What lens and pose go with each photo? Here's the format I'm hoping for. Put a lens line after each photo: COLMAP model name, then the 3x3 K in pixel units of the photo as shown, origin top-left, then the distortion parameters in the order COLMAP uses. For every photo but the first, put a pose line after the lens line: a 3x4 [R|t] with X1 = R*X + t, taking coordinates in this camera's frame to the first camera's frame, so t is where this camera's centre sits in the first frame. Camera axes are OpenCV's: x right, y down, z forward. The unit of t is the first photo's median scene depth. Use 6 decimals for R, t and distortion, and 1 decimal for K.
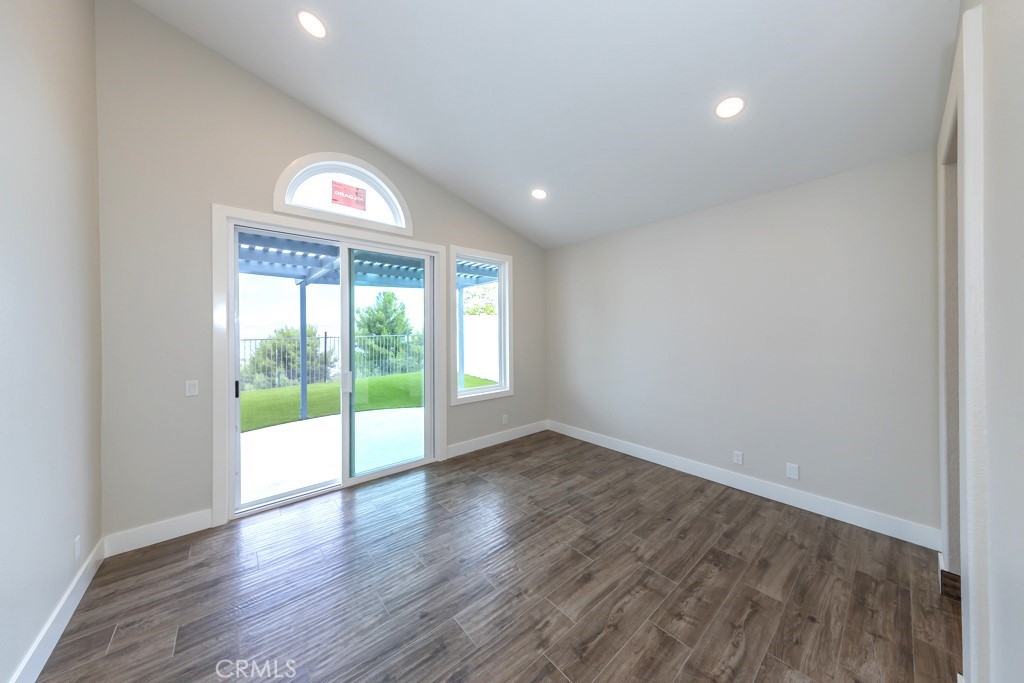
lens RADIAL K [[322.7, 0, 508.8], [0, 322.7, 335.5], [0, 0, 1]] dist [0.006128, -0.000018]
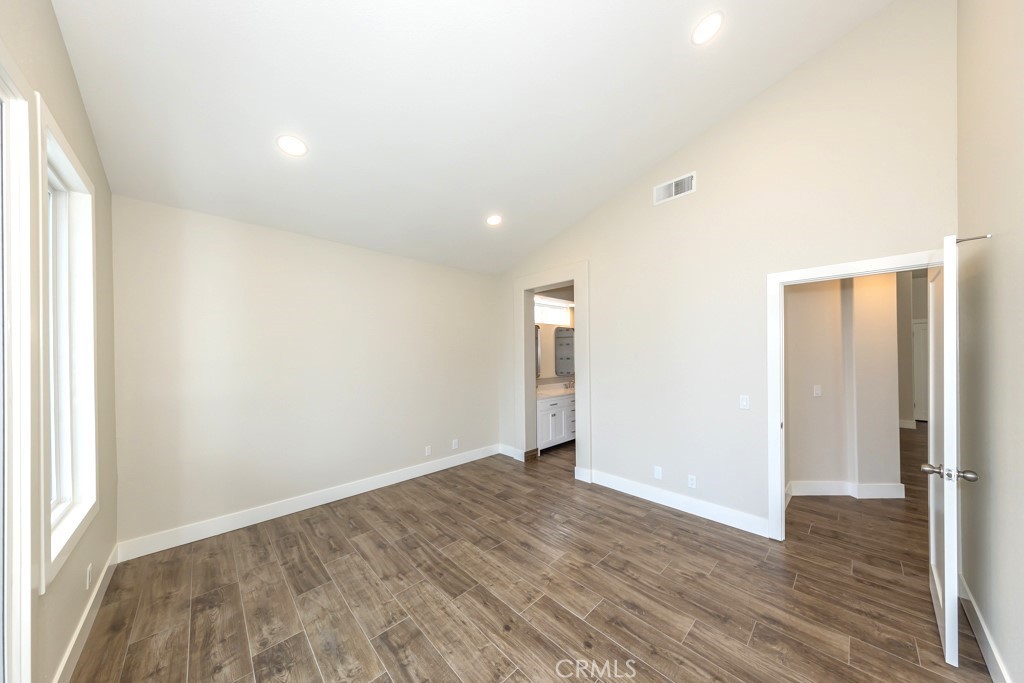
lens RADIAL K [[336.4, 0, 513.8], [0, 336.4, 355.9], [0, 0, 1]] dist [0.000193, -0.000014]
pose [[-0.058345, -0.000768, 0.998296, -0.796369], [0.031654, 0.999495, 0.002619, -0.010990], [-0.997795, 0.031753, -0.058291, 0.792637]]
